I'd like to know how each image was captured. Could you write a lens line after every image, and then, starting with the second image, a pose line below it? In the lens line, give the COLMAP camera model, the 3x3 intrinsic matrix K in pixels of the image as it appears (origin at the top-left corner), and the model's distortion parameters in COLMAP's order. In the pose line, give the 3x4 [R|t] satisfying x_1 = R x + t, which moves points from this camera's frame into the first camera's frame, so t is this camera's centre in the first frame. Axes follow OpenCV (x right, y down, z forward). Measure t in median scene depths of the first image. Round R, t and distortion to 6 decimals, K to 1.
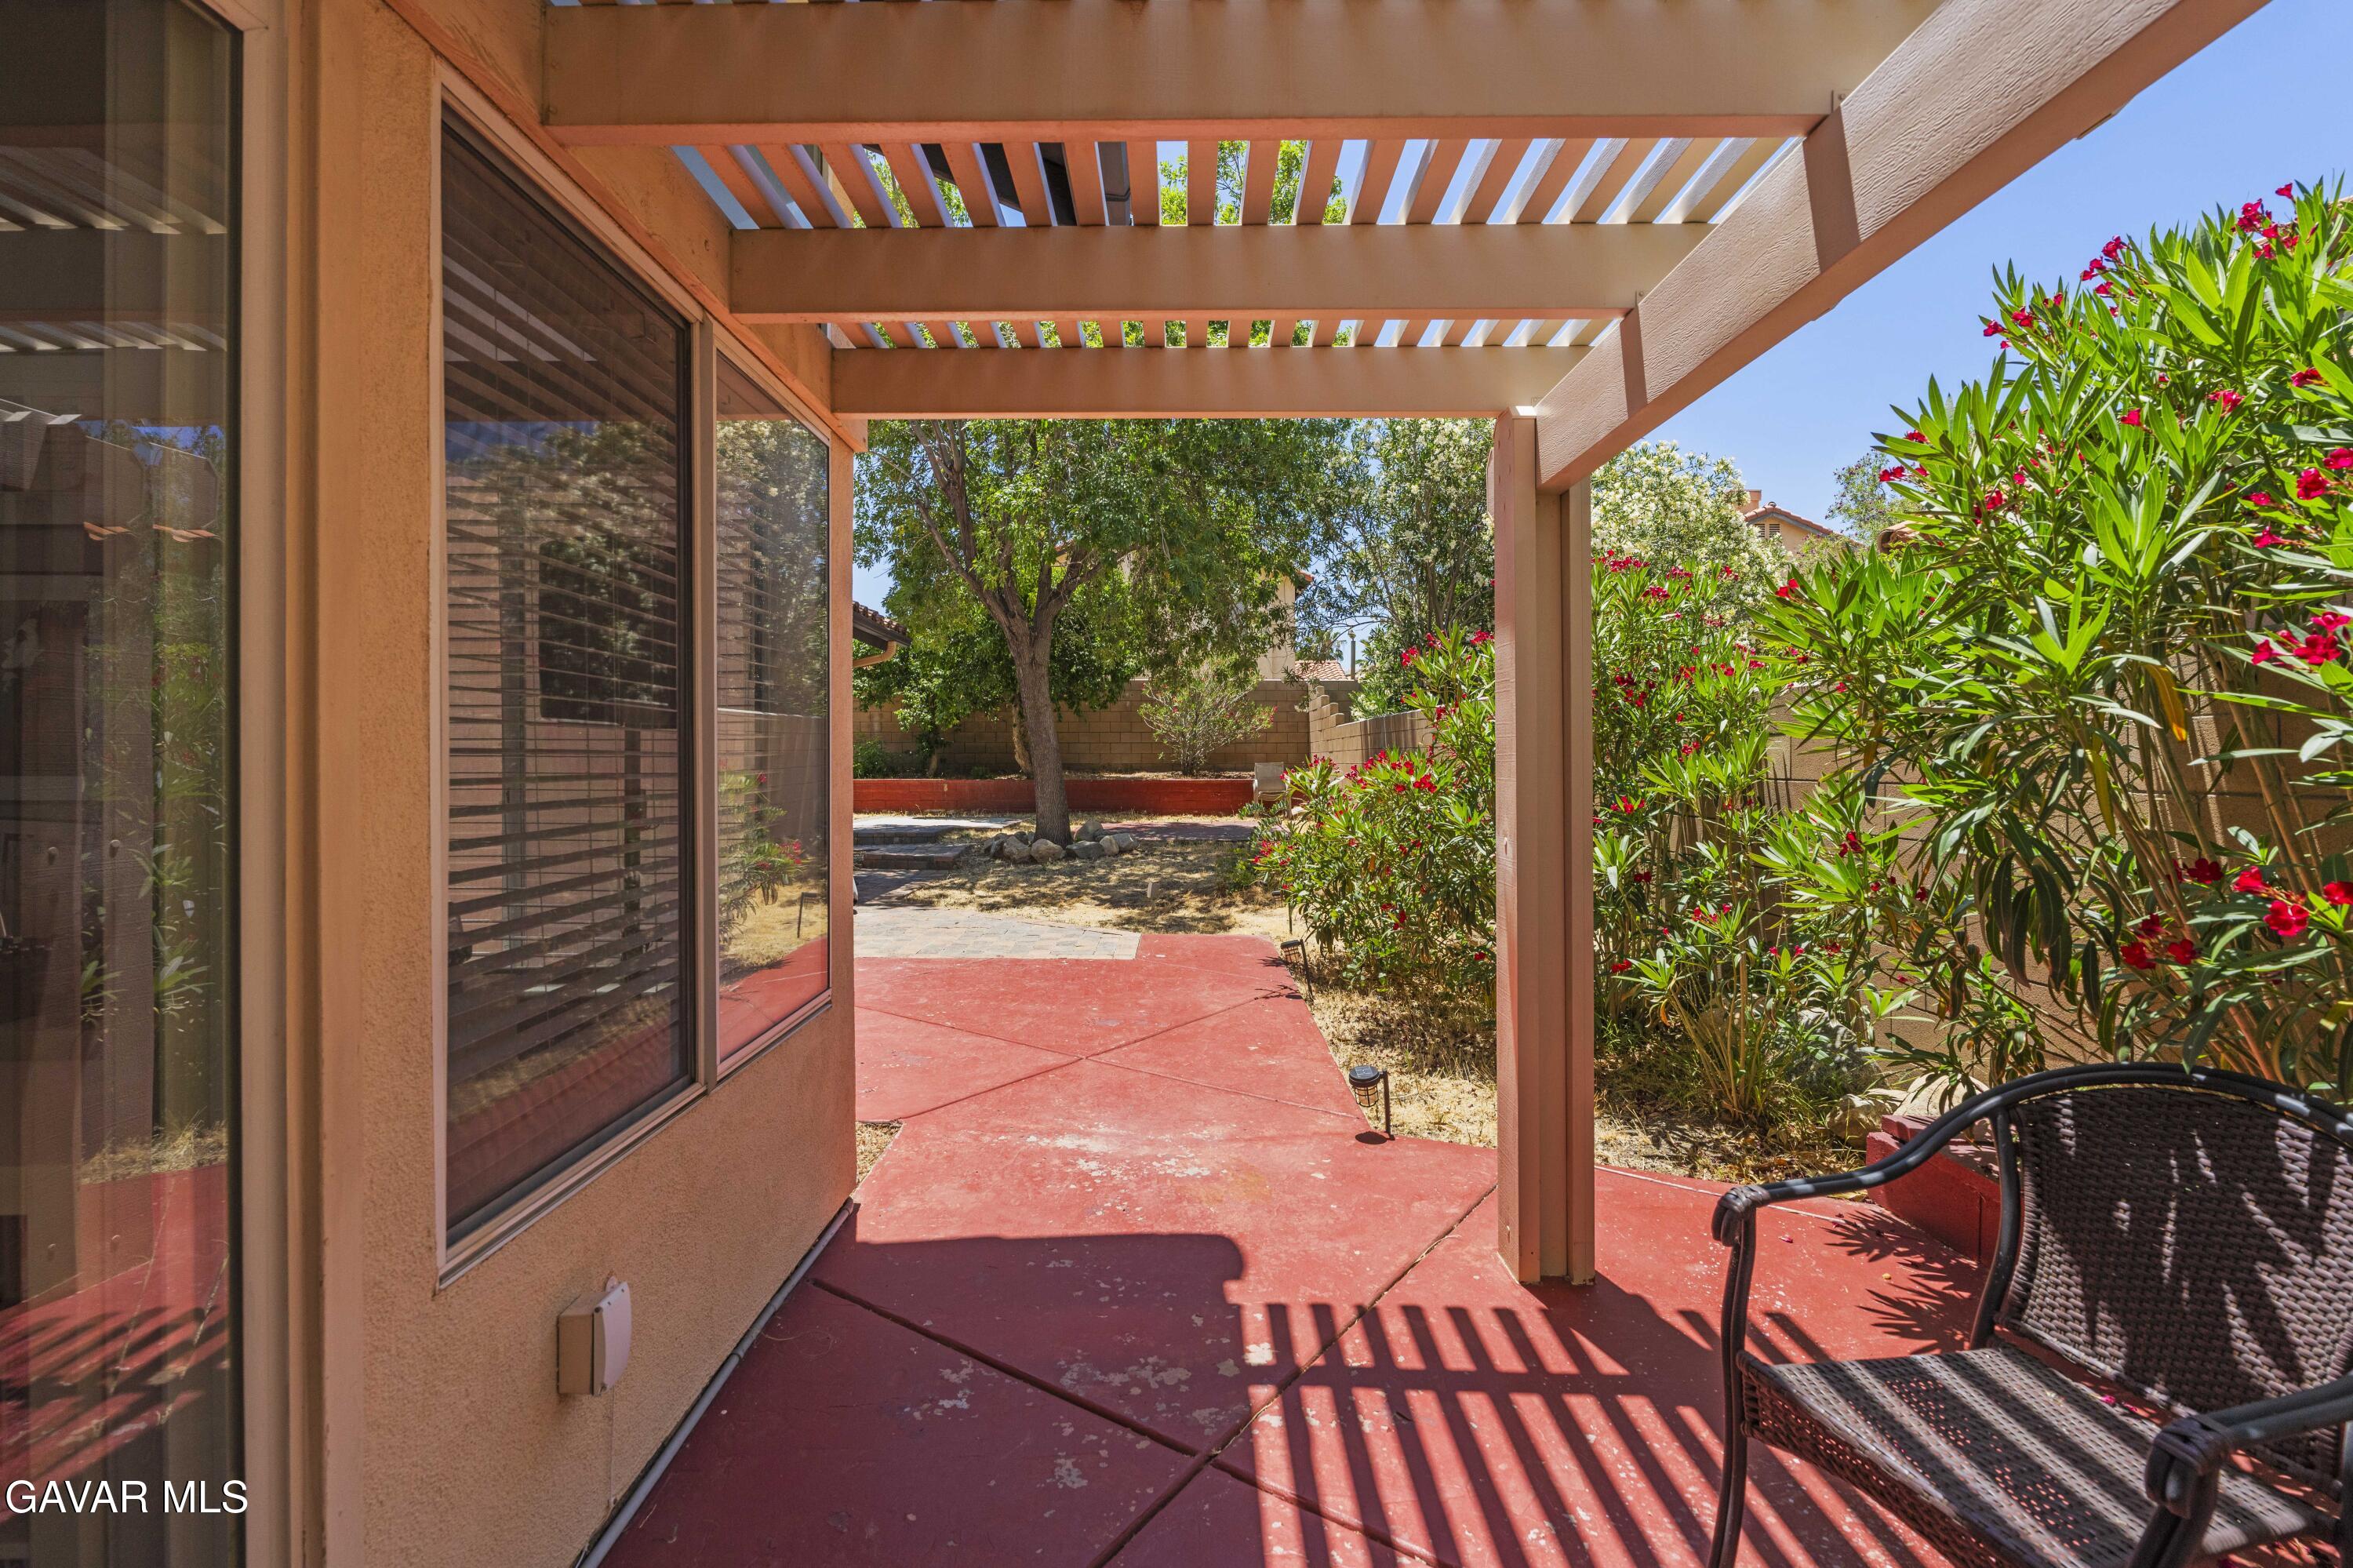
lens RADIAL K [[1046.9, 0, 1190.4], [0, 1046.9, 748.1], [0, 0, 1]] dist [-0.009070, -0.000081]
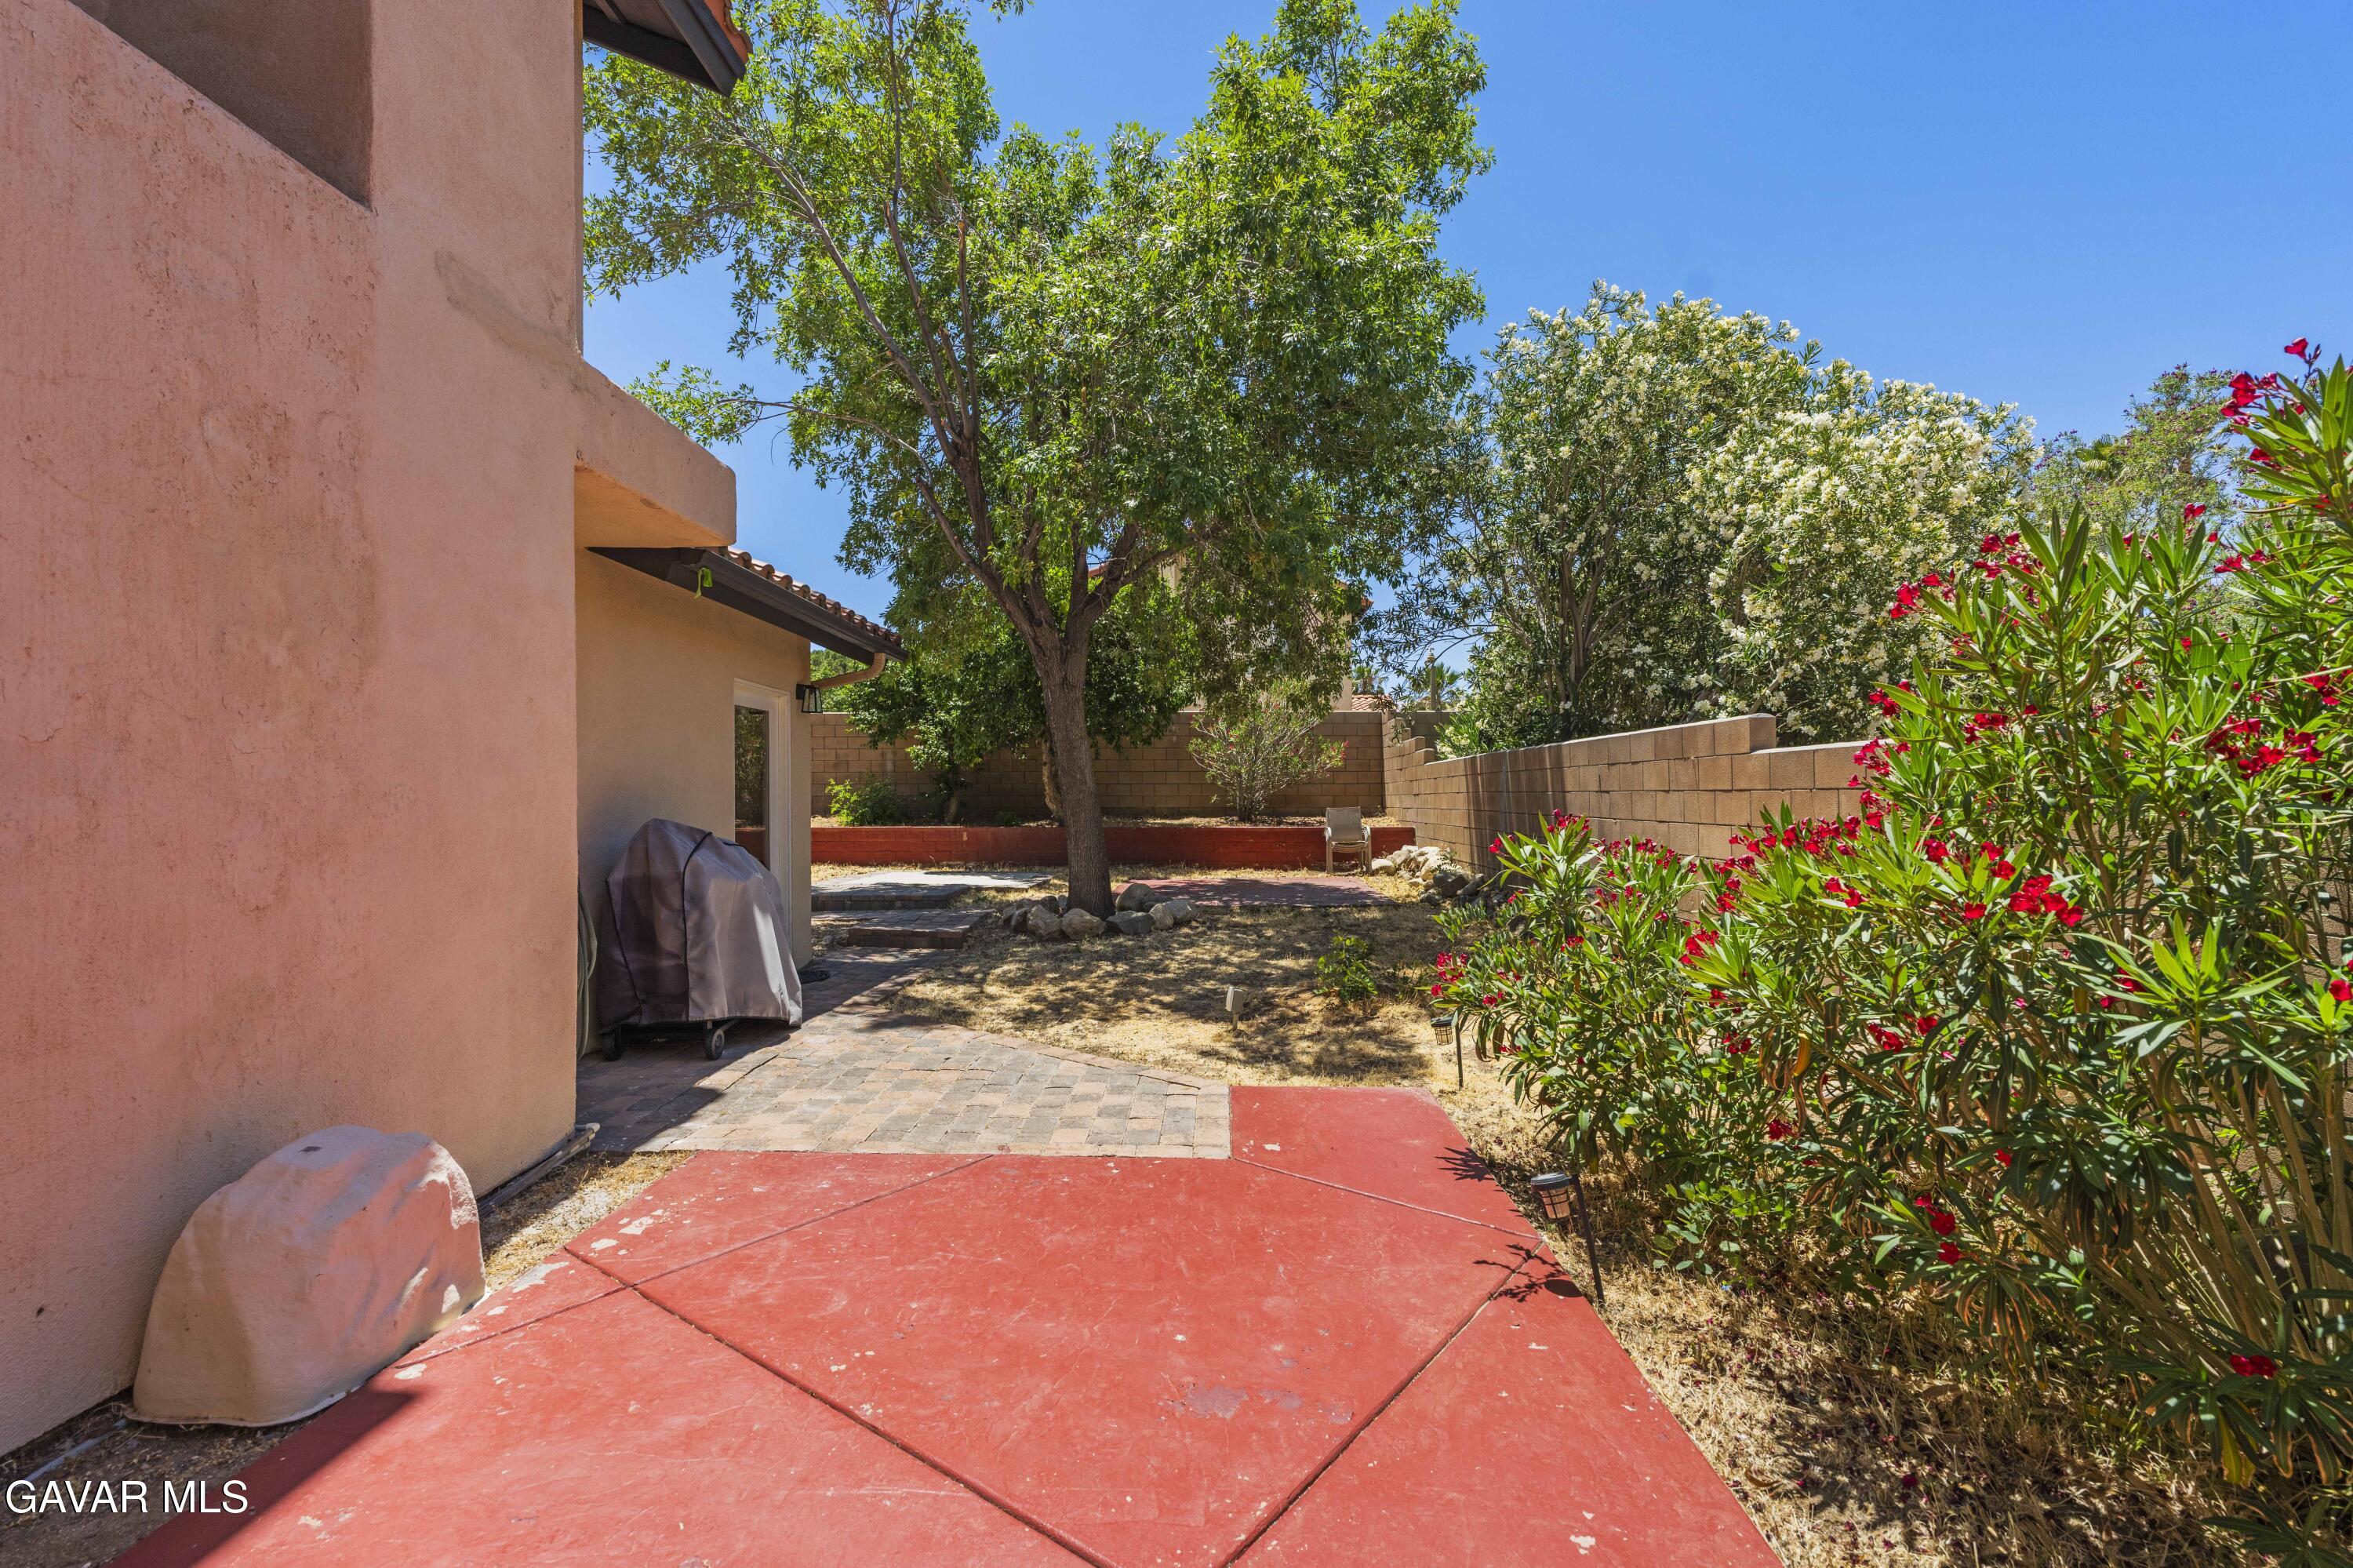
lens RADIAL K [[1066.3, 0, 1176.9], [0, 1066.3, 816.1], [0, 0, 1]] dist [-0.004851, 0.000331]
pose [[0.998843, 0.000715, -0.048076, -0.033706], [0.000568, 0.999644, 0.026680, -0.004185], [0.048078, -0.026676, 0.998487, 0.250167]]
